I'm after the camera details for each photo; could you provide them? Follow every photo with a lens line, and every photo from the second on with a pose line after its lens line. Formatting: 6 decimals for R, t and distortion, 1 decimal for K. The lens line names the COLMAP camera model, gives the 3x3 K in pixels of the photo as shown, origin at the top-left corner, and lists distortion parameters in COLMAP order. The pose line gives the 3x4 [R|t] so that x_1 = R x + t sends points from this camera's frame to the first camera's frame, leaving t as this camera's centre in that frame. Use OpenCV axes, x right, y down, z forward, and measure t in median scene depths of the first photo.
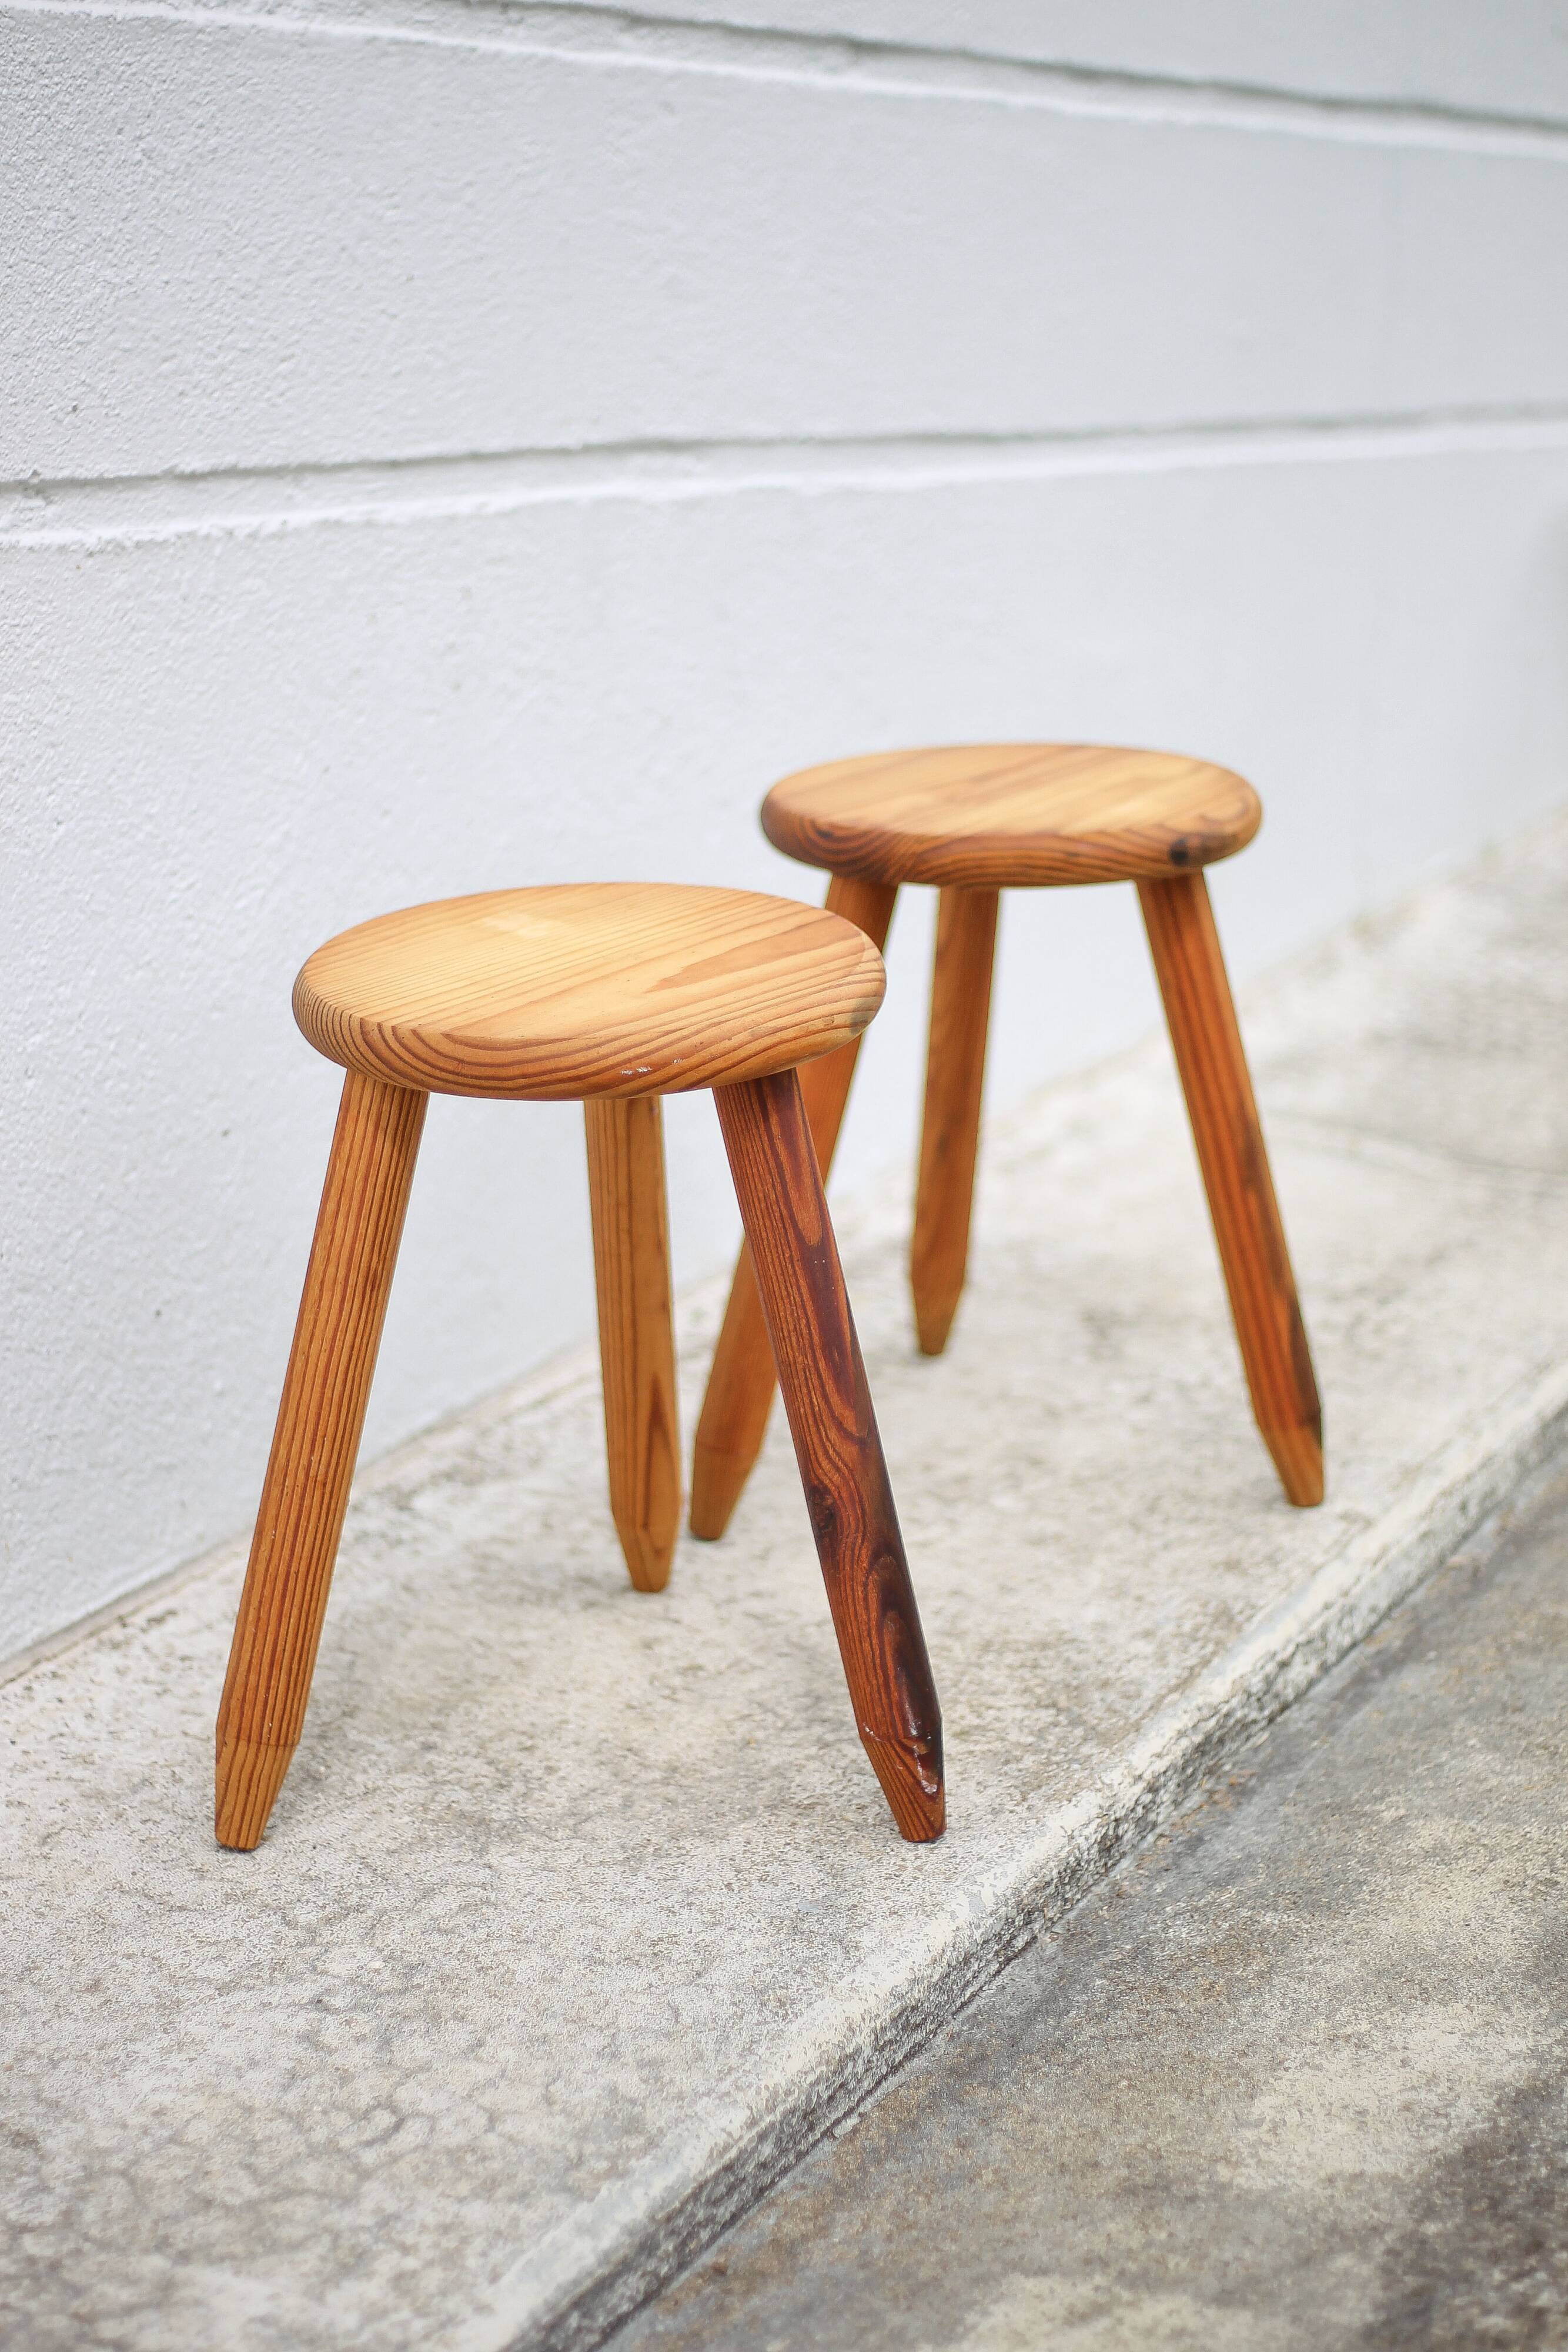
lens RADIAL K [[4459.4, 0, 784.0], [0, 4459.4, 1176.0], [0, 0, 1]] dist [-0.106580, -0.178047]
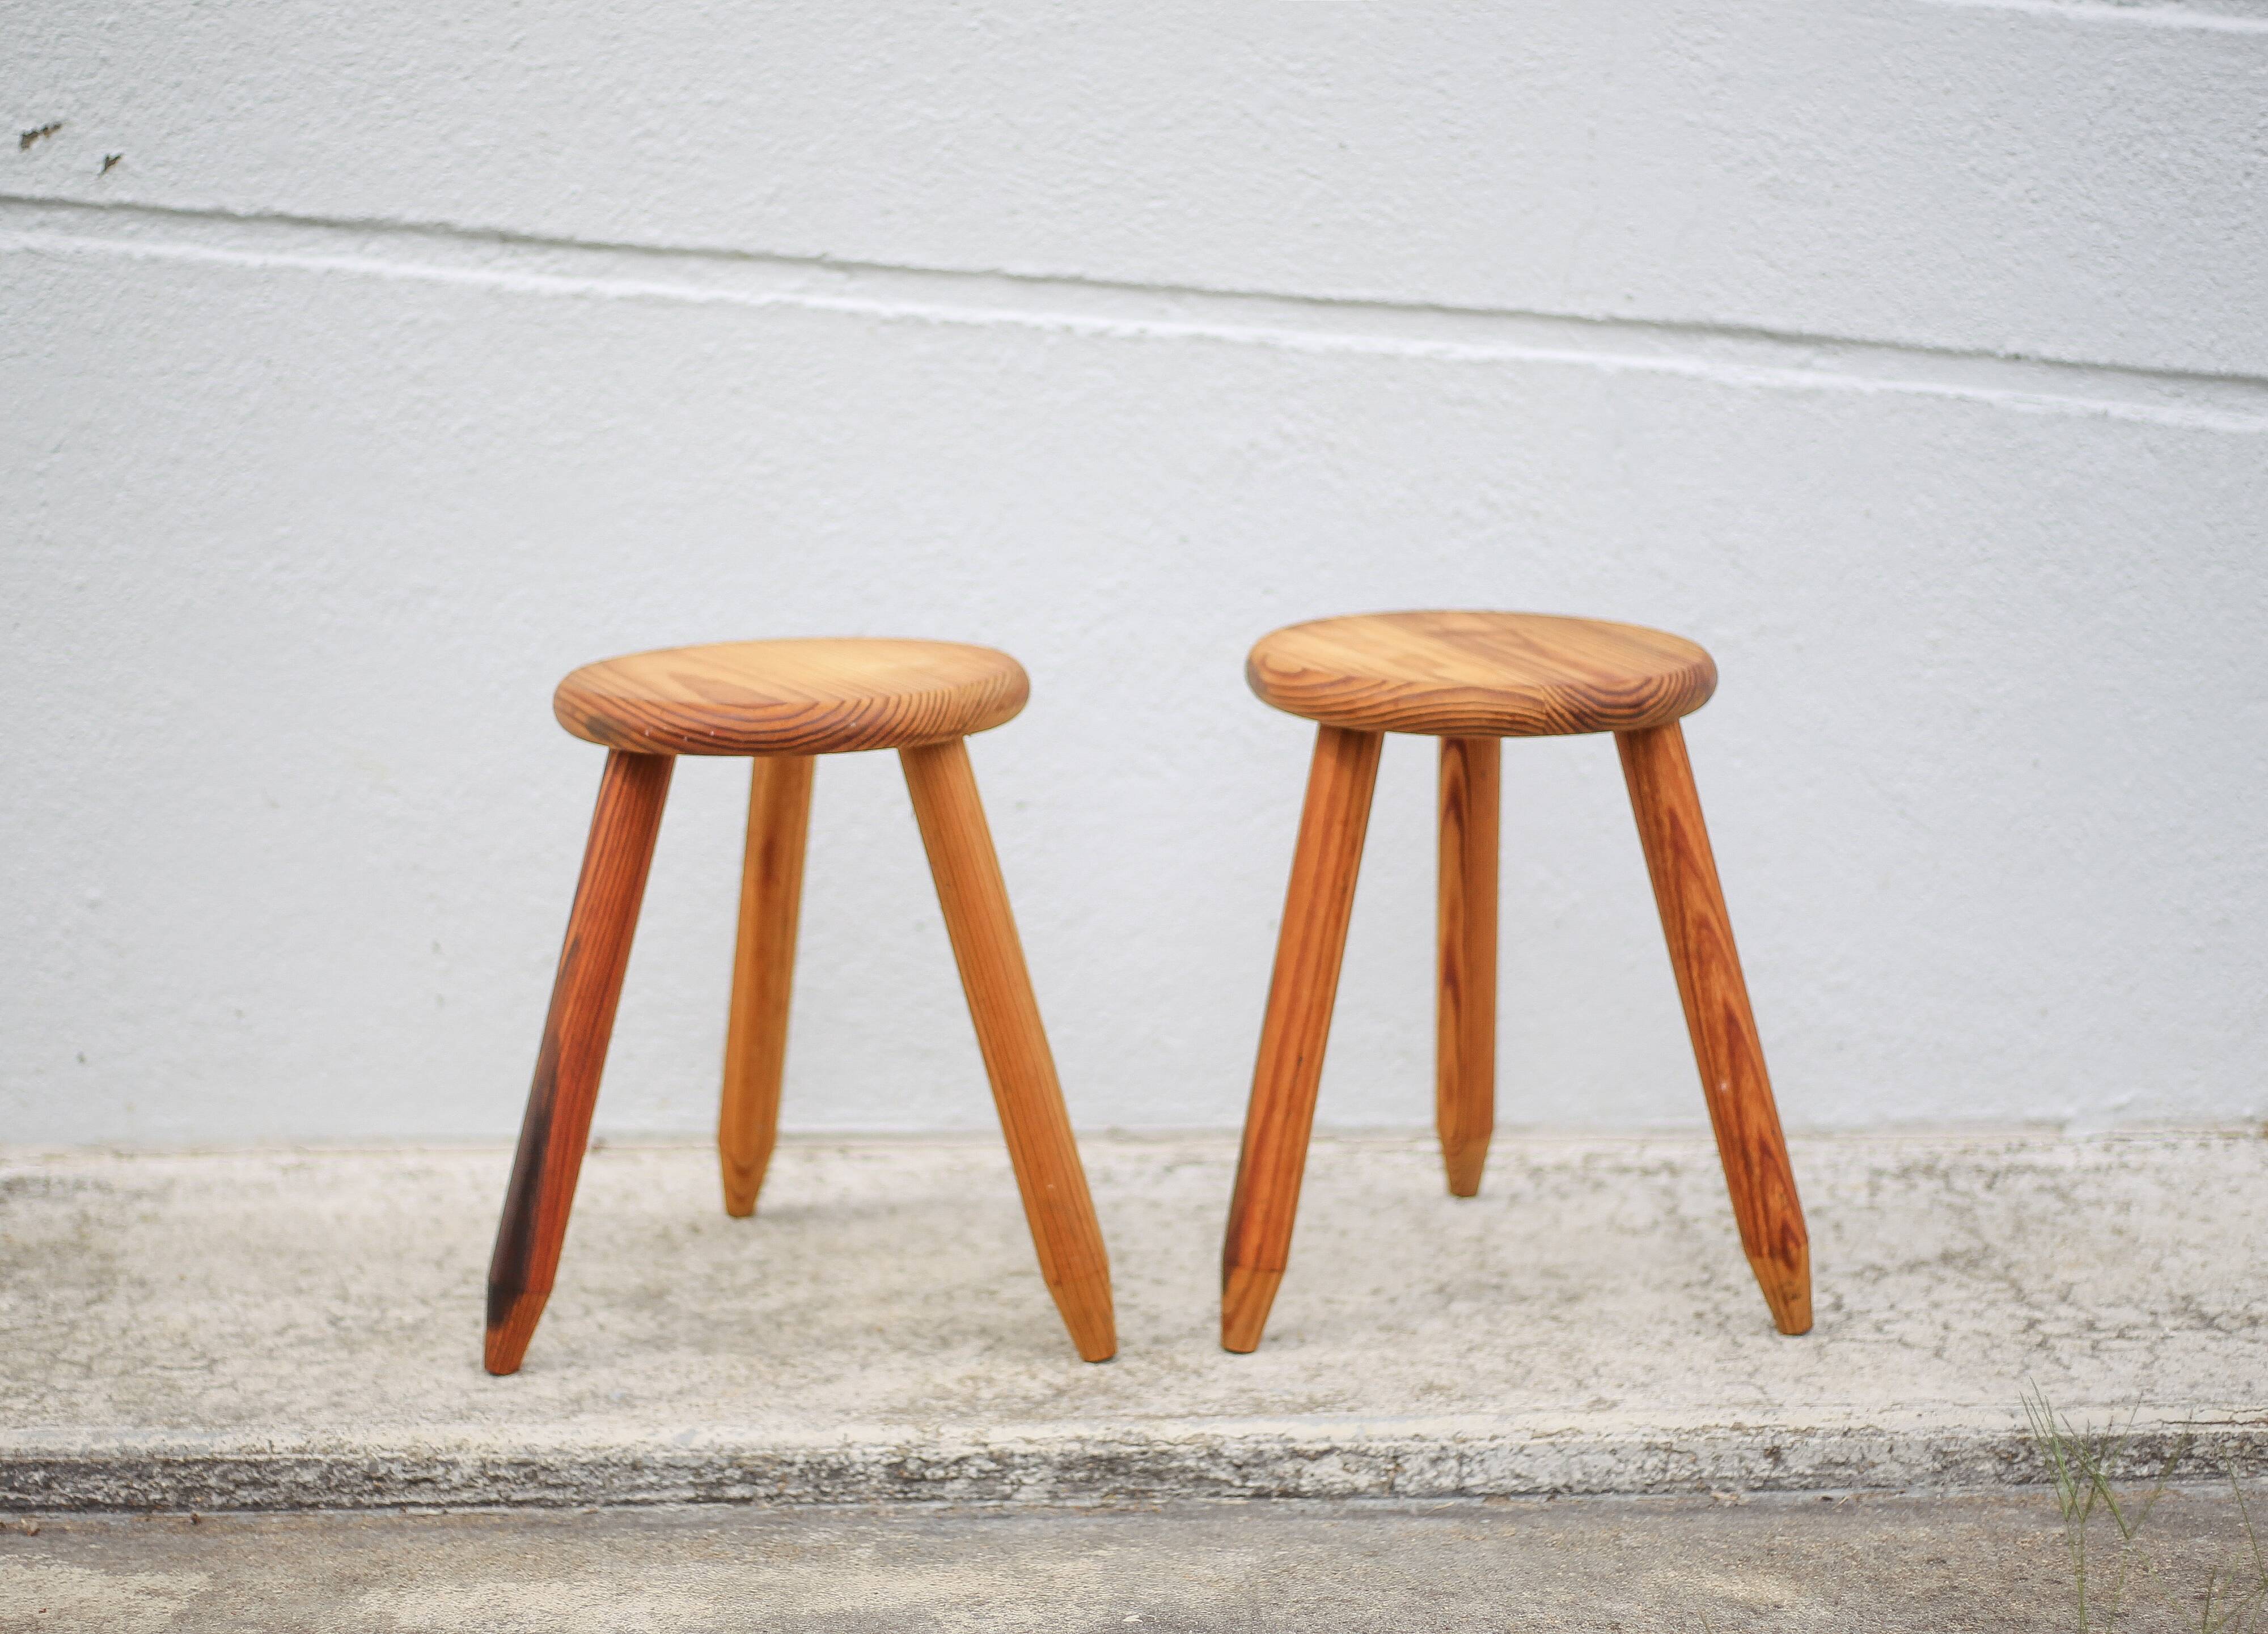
lens RADIAL K [[4639.5, 0, 1016.0], [0, 4639.5, 821.6], [0, 0, 1]] dist [-0.131171, 0.068392]
pose [[0.460610, 0.182239, -0.868693, 1.116074], [-0.245107, 0.966755, 0.072847, -0.110949], [0.853089, 0.179368, 0.489966, 0.406055]]
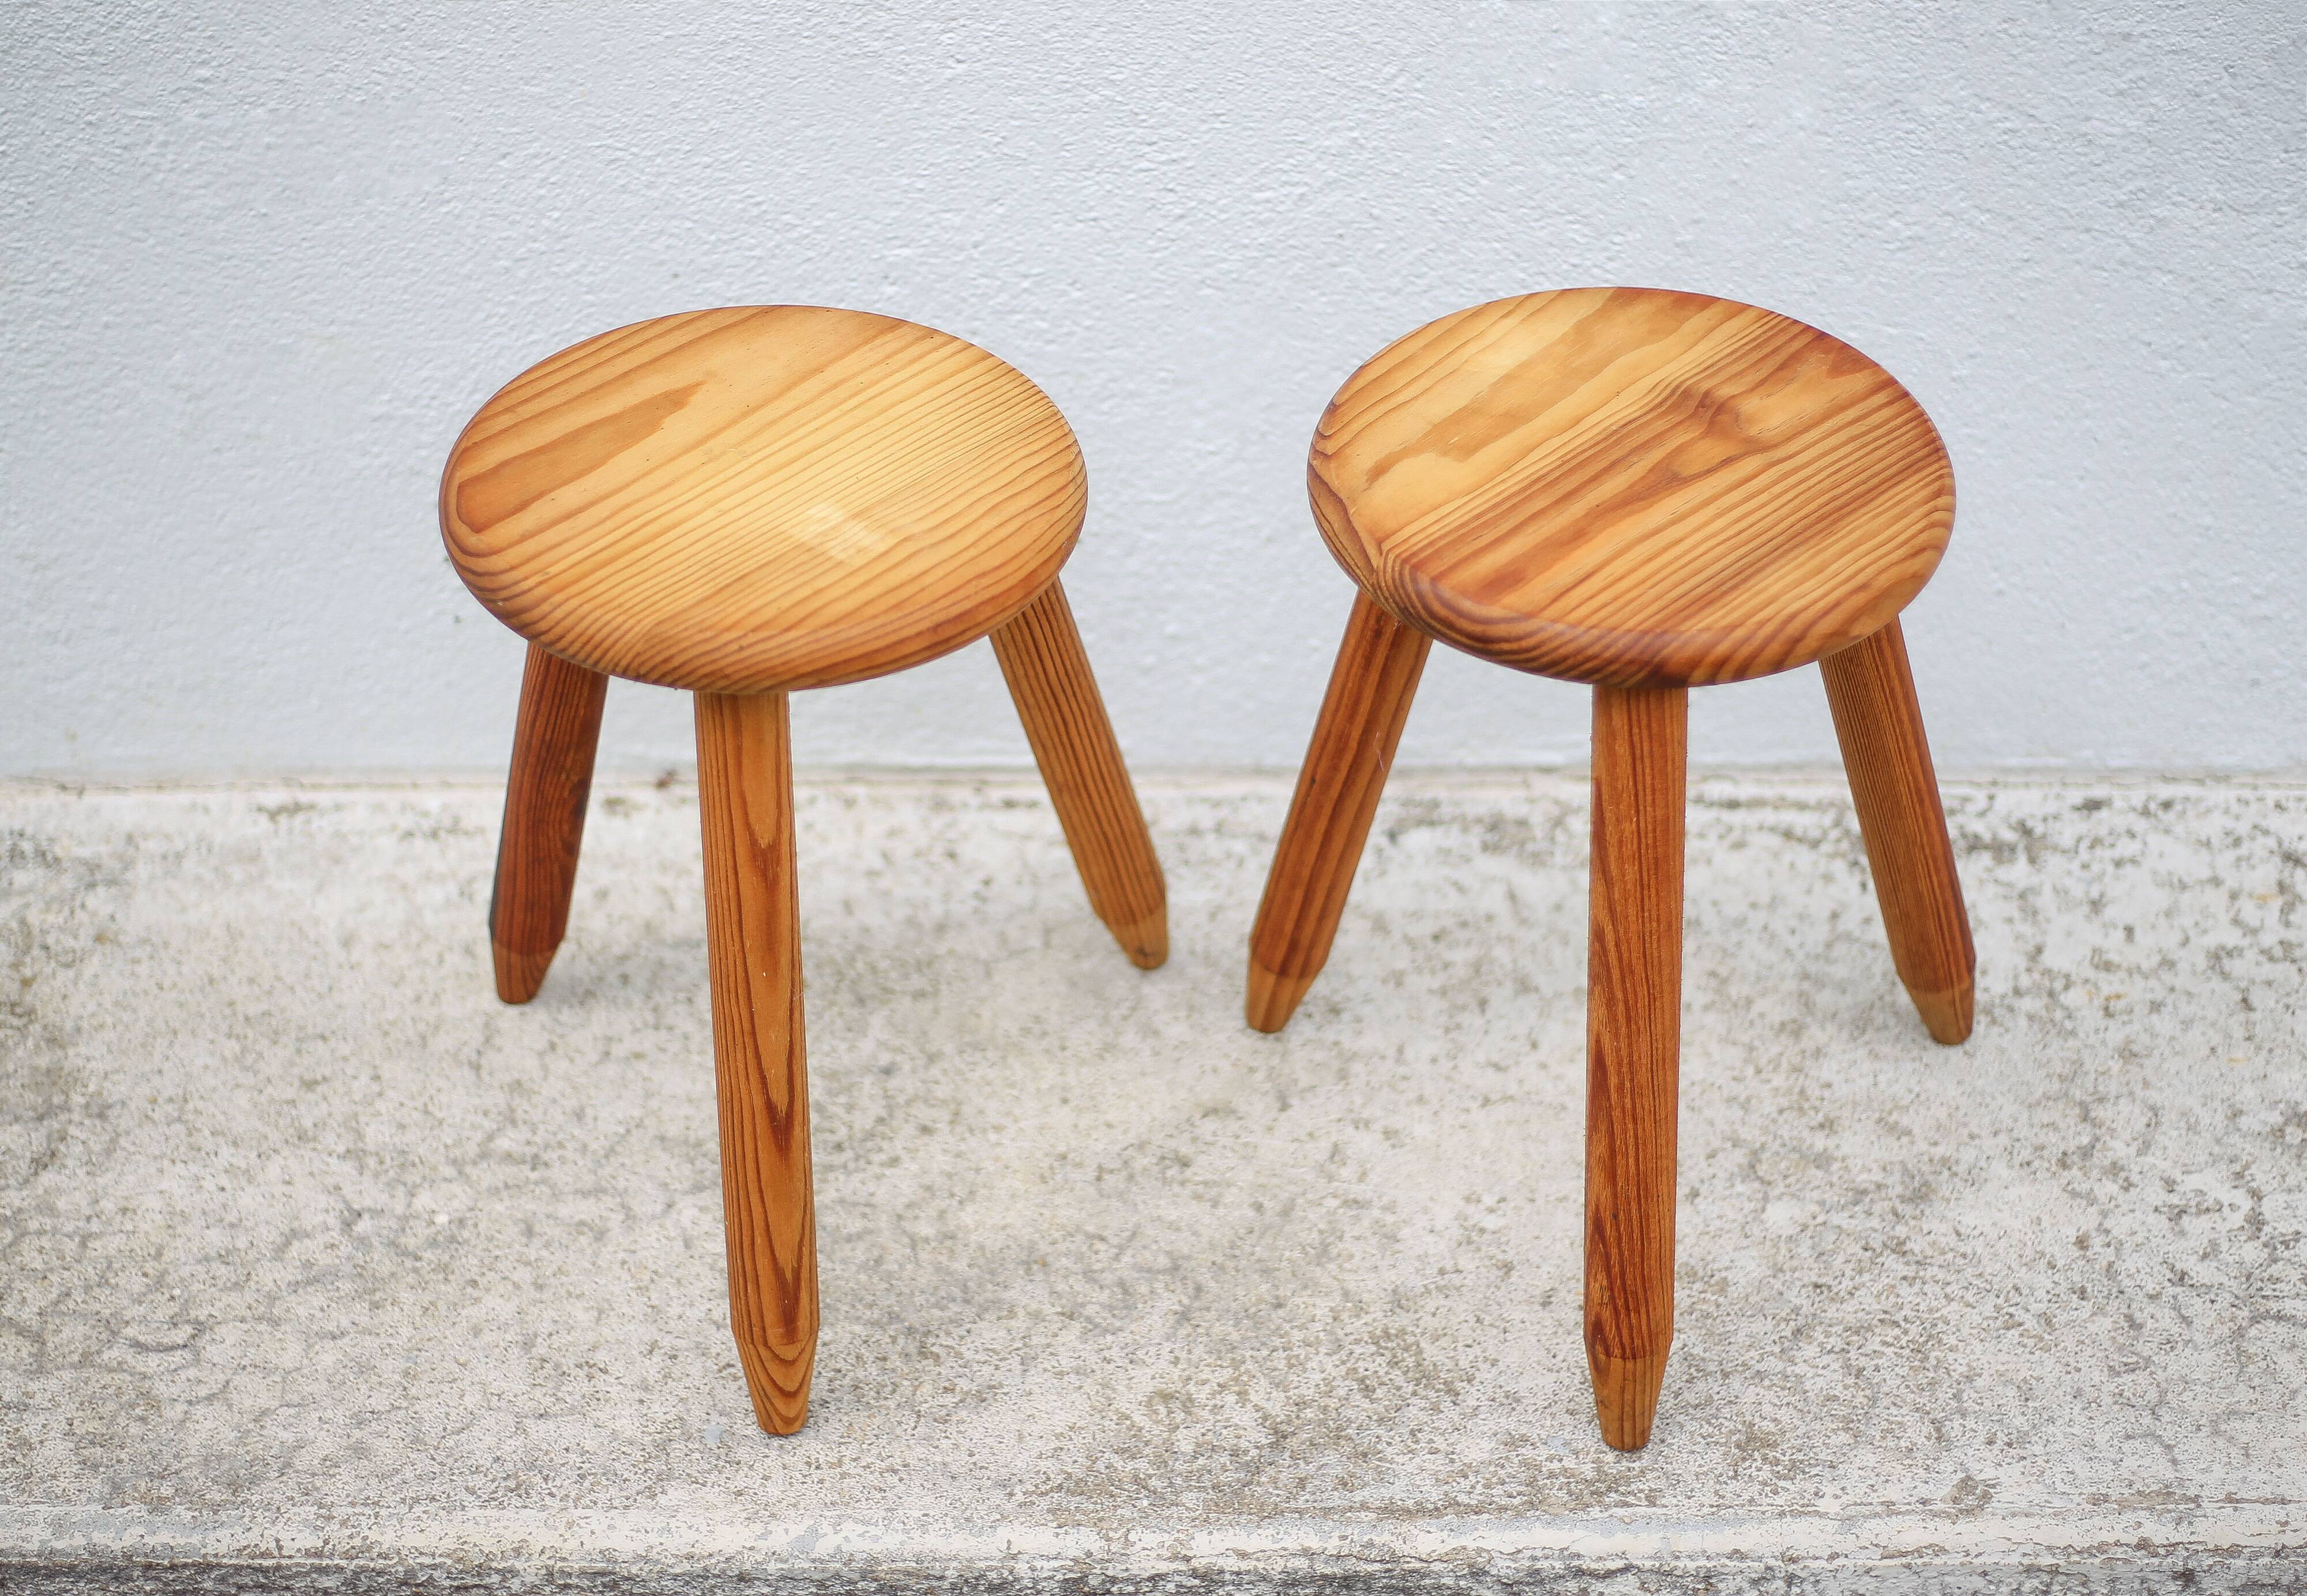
lens RADIAL K [[4533.4, 0, 1079.0], [0, 4533.4, 806.1], [0, 0, 1]] dist [-0.118423, -0.006076]
pose [[0.462821, 0.540528, -0.702585, 0.645494], [-0.243162, 0.839593, 0.485753, -0.441666], [0.852449, -0.053974, 0.520017, 0.528853]]
